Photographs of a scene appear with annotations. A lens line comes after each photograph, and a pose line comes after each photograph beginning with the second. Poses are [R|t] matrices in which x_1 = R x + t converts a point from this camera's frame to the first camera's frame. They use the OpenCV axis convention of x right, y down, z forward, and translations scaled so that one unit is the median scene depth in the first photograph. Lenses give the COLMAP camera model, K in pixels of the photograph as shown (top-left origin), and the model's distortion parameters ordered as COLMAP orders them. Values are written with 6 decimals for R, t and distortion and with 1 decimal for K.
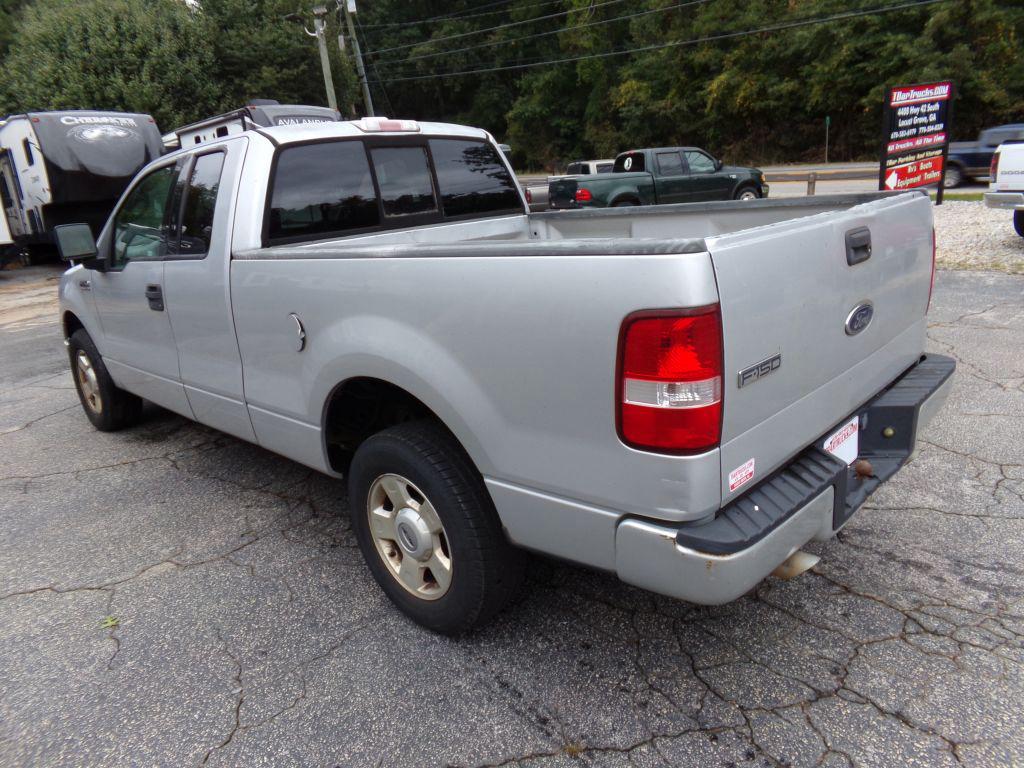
lens RADIAL K [[686.9, 0, 511.2], [0, 686.9, 392.7], [0, 0, 1]] dist [0.001526, 0.023229]
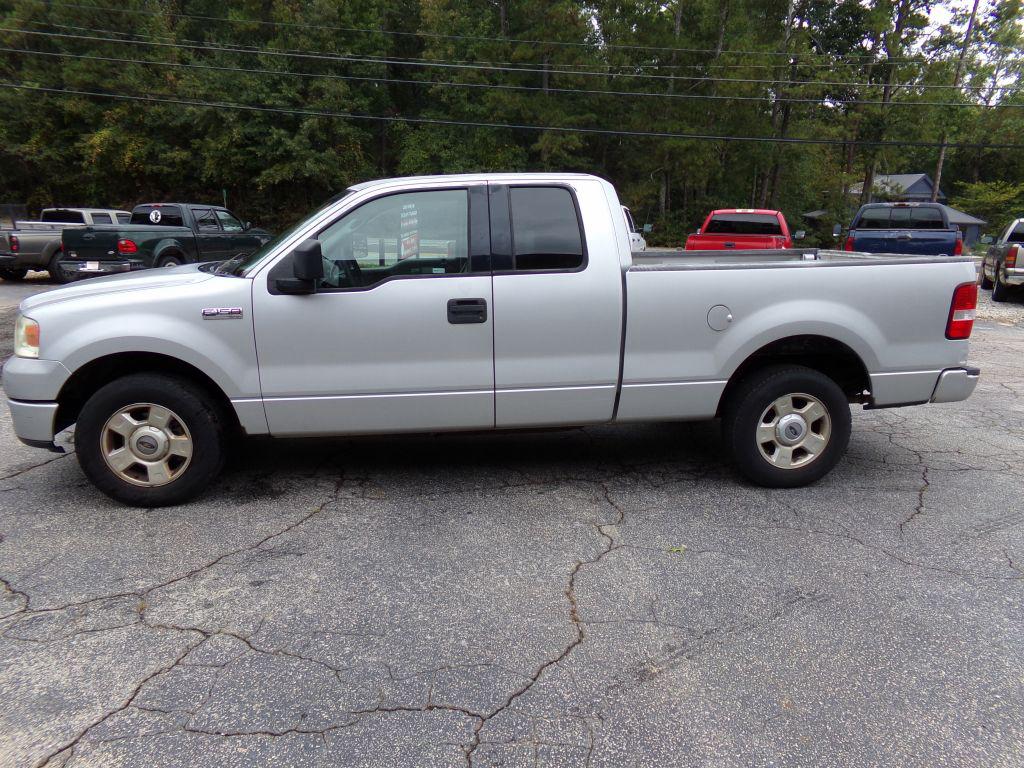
lens RADIAL K [[697.3, 0, 507.5], [0, 697.3, 389.1], [0, 0, 1]] dist [-0.034486, 0.068636]
pose [[0.626604, -0.097684, 0.773191, -0.147202], [0.175254, 0.984365, -0.017664, 0.000936], [-0.759377, 0.146573, 0.633927, 0.033051]]
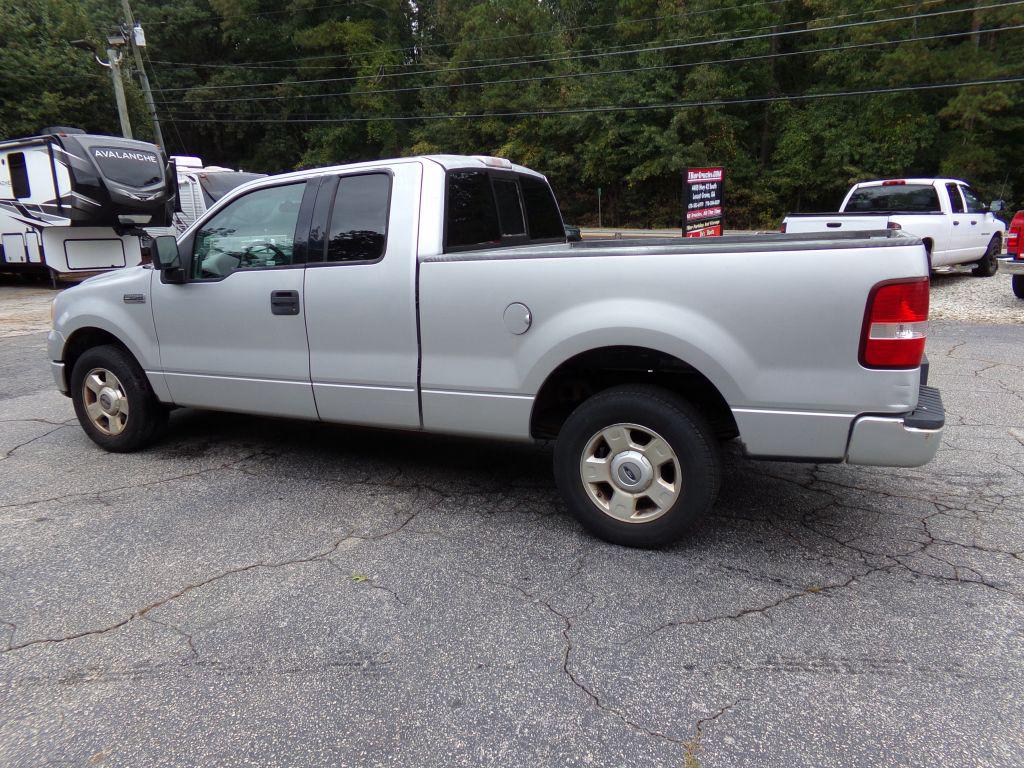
lens RADIAL K [[697.3, 0, 507.5], [0, 697.3, 389.1], [0, 0, 1]] dist [-0.034486, 0.068636]
pose [[0.949779, -0.024928, 0.311927, -0.058929], [0.051188, 0.995771, -0.076283, 0.010759], [-0.308706, 0.088419, 0.947039, -0.013496]]
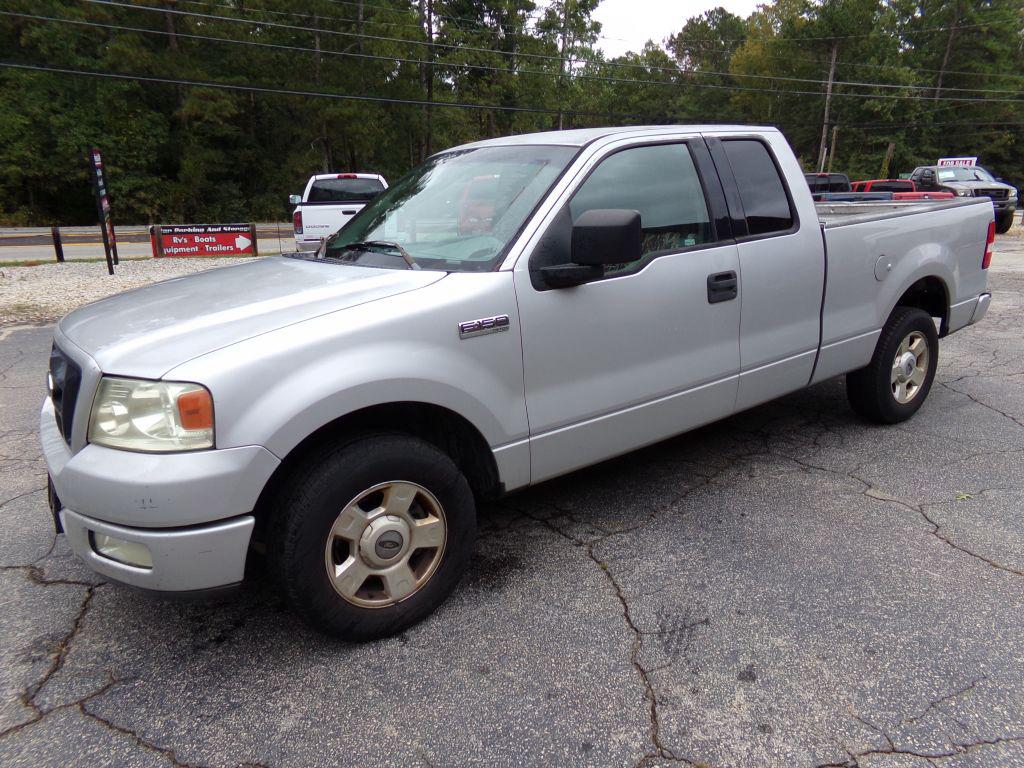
lens RADIAL K [[698.5, 0, 511.9], [0, 698.5, 387.1], [0, 0, 1]] dist [0.001370, 0.023827]
pose [[0.161820, -0.196253, 0.967109, -0.164724], [0.315568, 0.938856, 0.137718, -0.025704], [-0.935003, 0.282903, 0.213857, 0.123380]]
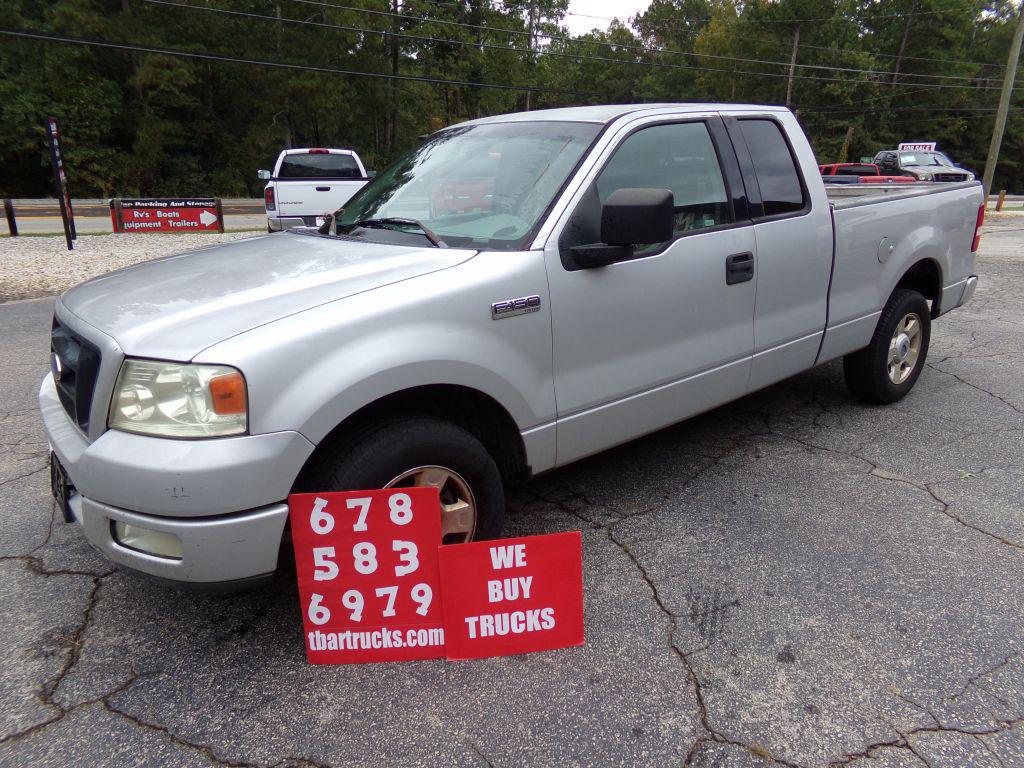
lens RADIAL K [[698.0, 0, 512.0], [0, 698.0, 384.0], [0, 0, 1]] dist [0.000507, 0.023757]
pose [[0.111399, -0.220347, 0.969039, -0.164009], [0.308286, 0.934665, 0.177091, -0.028150], [-0.944749, 0.279013, 0.172050, 0.130975]]
